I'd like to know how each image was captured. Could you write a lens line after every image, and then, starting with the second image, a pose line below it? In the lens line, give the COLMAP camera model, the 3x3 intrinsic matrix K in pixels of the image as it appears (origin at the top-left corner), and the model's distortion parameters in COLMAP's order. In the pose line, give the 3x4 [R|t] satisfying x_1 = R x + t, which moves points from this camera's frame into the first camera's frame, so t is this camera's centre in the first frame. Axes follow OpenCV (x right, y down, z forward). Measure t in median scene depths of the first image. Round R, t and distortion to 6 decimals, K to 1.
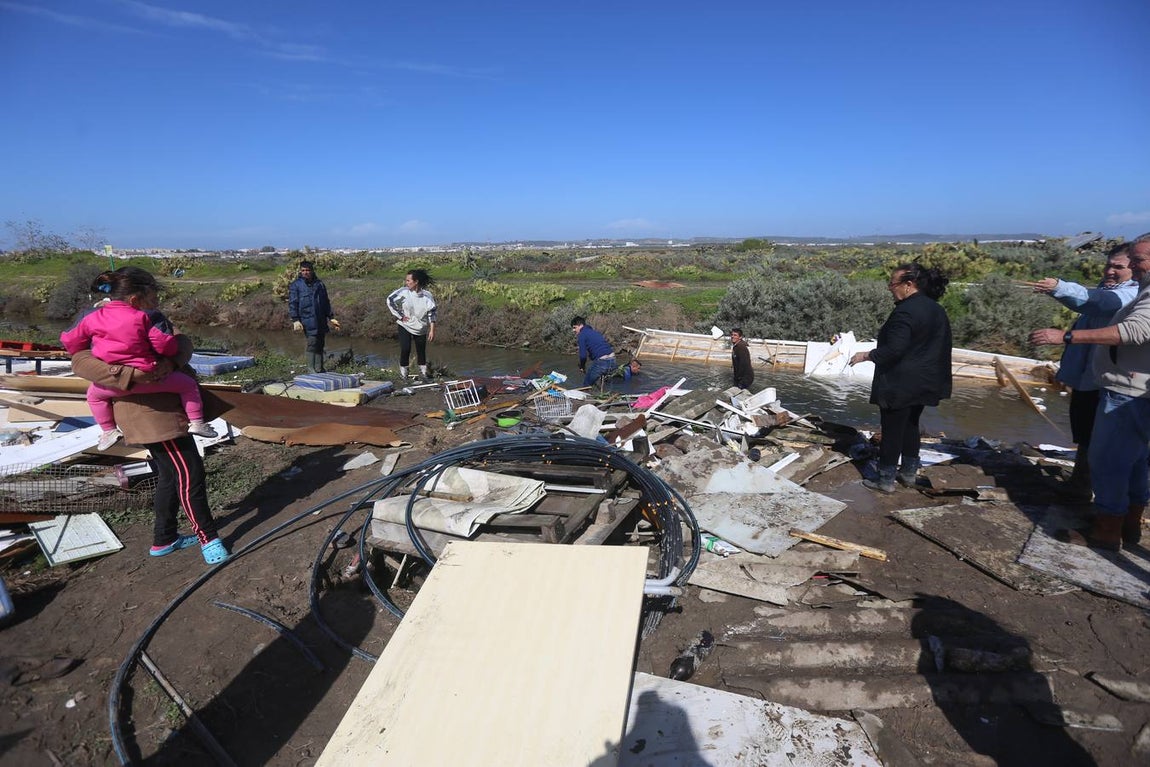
lens RADIAL K [[532.7, 0, 570.1], [0, 532.7, 376.2], [0, 0, 1]] dist [-0.051788, 0.019172]
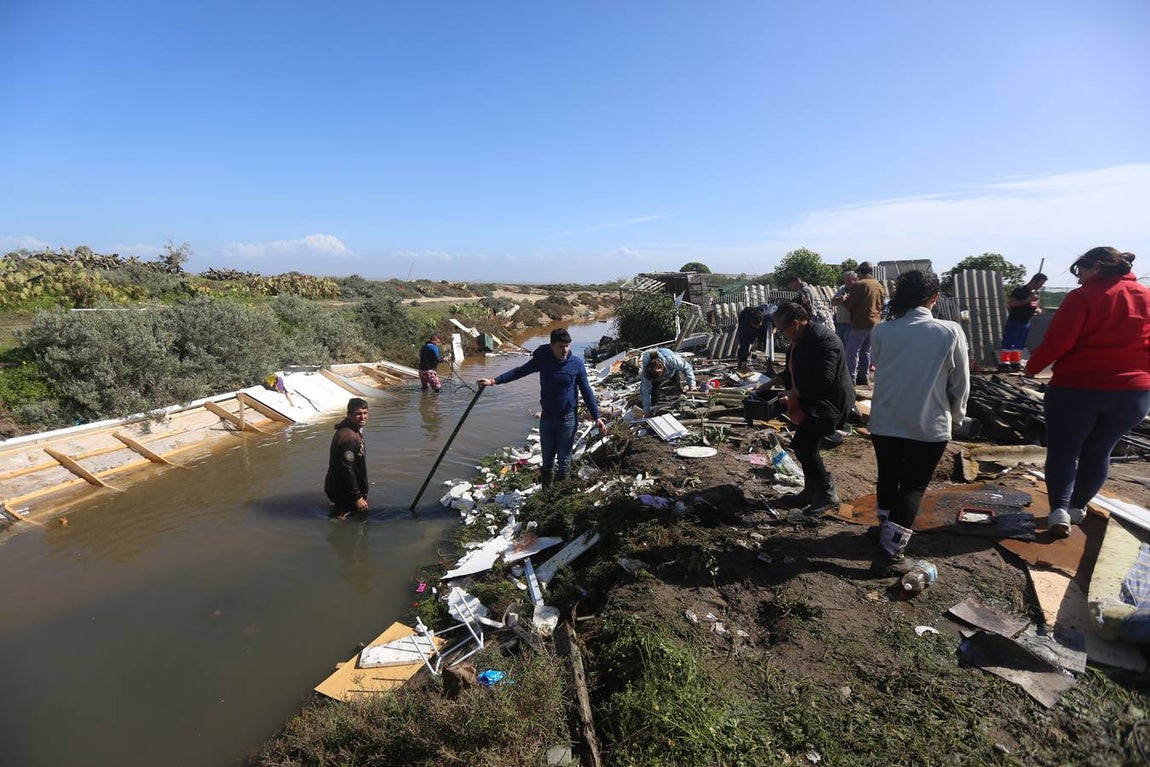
lens RADIAL K [[532.7, 0, 567.9], [0, 532.7, 389.4], [0, 0, 1]] dist [-0.051788, 0.019172]
pose [[-0.263385, -0.173393, 0.948980, -0.308477], [0.199384, 0.952690, 0.229409, -0.125587], [-0.943861, 0.249635, -0.216352, 0.649215]]
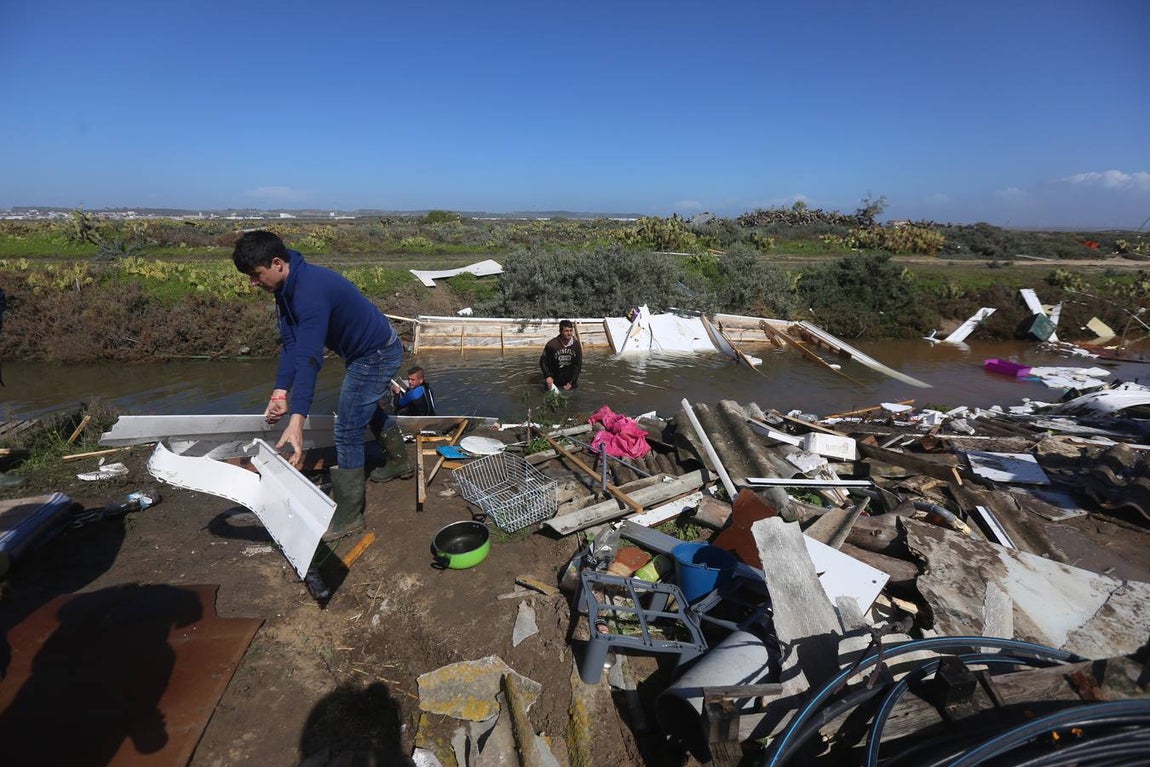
lens RADIAL K [[532.7, 0, 568.5], [0, 532.7, 374.4], [0, 0, 1]] dist [-0.051788, 0.019172]
pose [[0.831865, -0.127145, 0.540218, -0.108731], [0.103082, 0.991863, 0.074712, -0.038959], [-0.545321, -0.006464, 0.838202, 0.219490]]
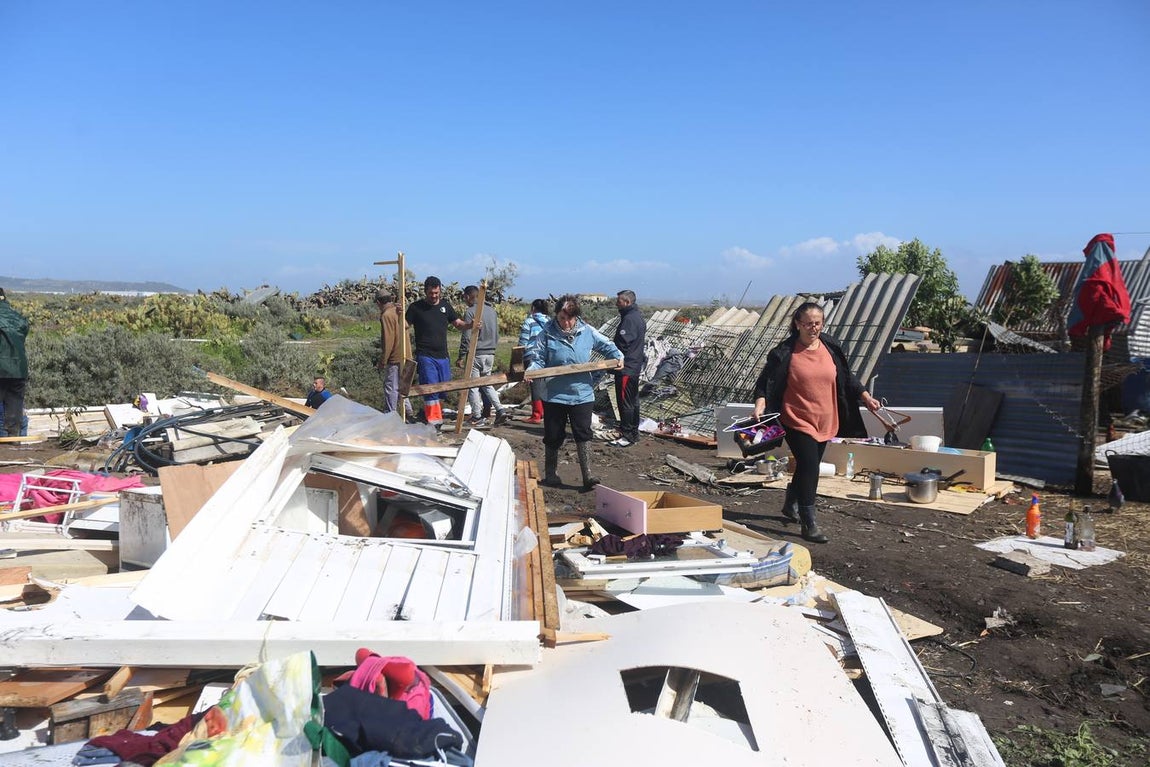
lens RADIAL K [[977.2, 0, 564.0], [0, 977.2, 382.6], [0, 0, 1]] dist [0.000706, 0.089601]
pose [[0.451549, -0.047508, 0.890981, -0.545229], [0.186760, 0.981494, -0.042315, 0.090896], [-0.872482, 0.185507, 0.452065, -0.313915]]
